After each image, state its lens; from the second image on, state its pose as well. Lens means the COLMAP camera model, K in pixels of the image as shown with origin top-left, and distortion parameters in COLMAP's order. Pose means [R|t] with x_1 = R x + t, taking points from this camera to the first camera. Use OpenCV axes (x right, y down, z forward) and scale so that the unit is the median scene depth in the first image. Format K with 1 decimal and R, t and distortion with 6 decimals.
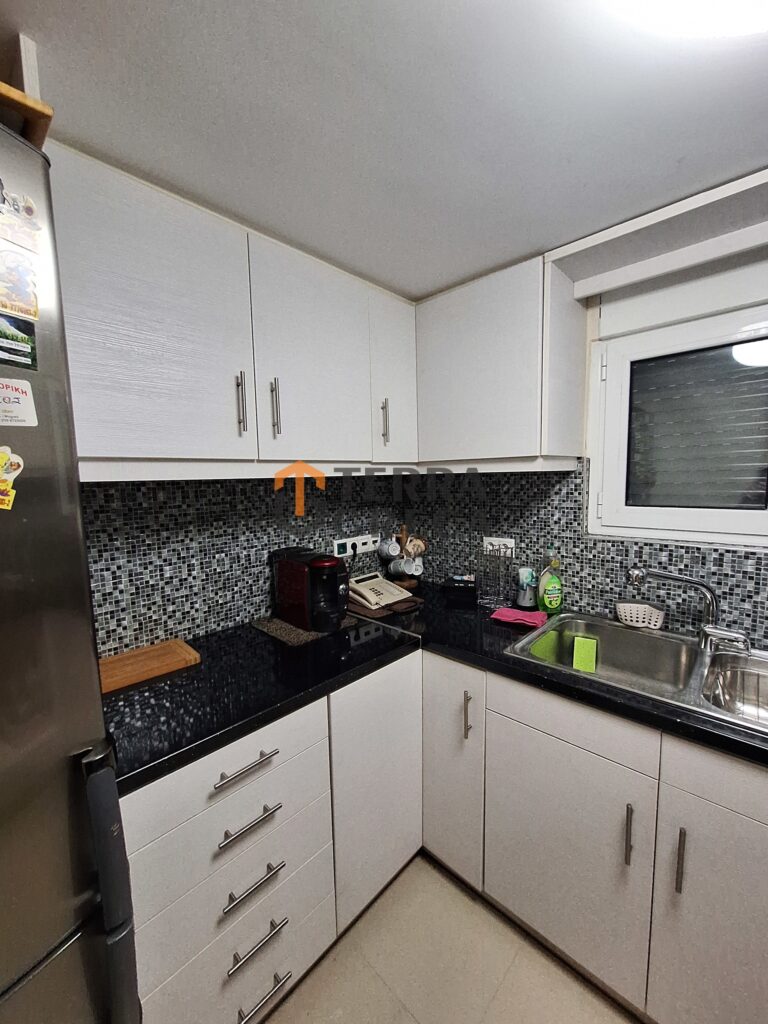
lens RADIAL K [[402.4, 0, 390.5], [0, 402.4, 519.5], [0, 0, 1]] dist [-0.005804, 0.000760]
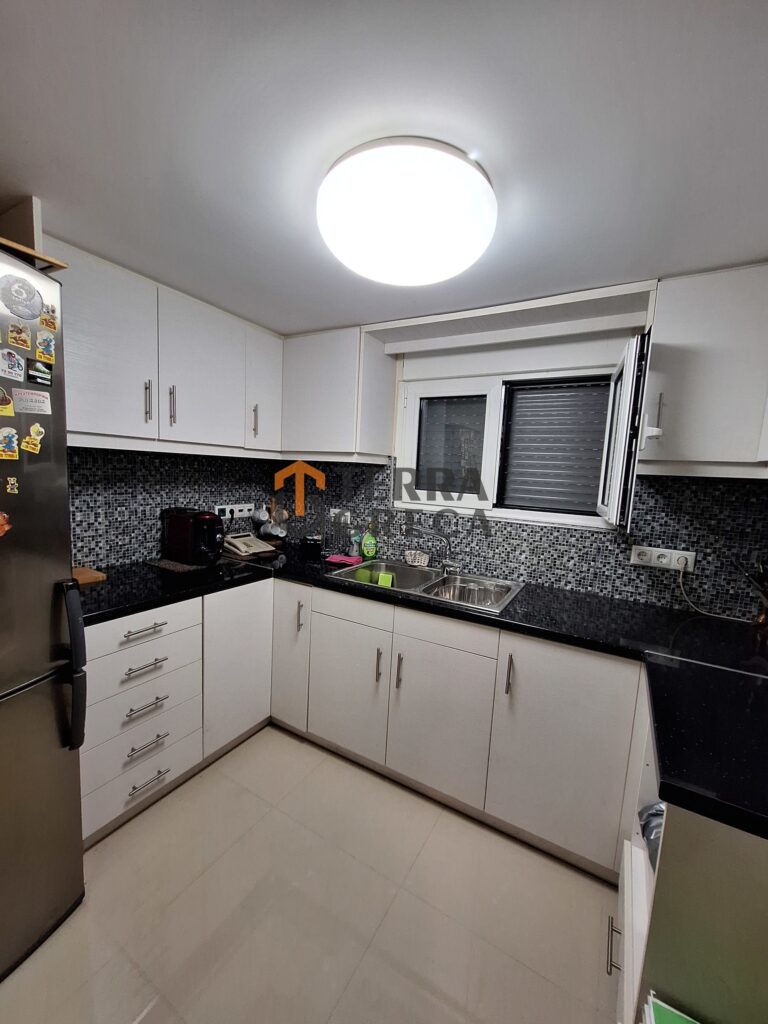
lens RADIAL K [[402.4, 0, 387.3], [0, 402.4, 518.5], [0, 0, 1]] dist [-0.005804, 0.000760]
pose [[0.970451, 0.042937, 0.237446, 0.115884], [-0.045745, 0.998933, 0.006324, 0.073412], [-0.236921, -0.016999, 0.971380, -0.496676]]
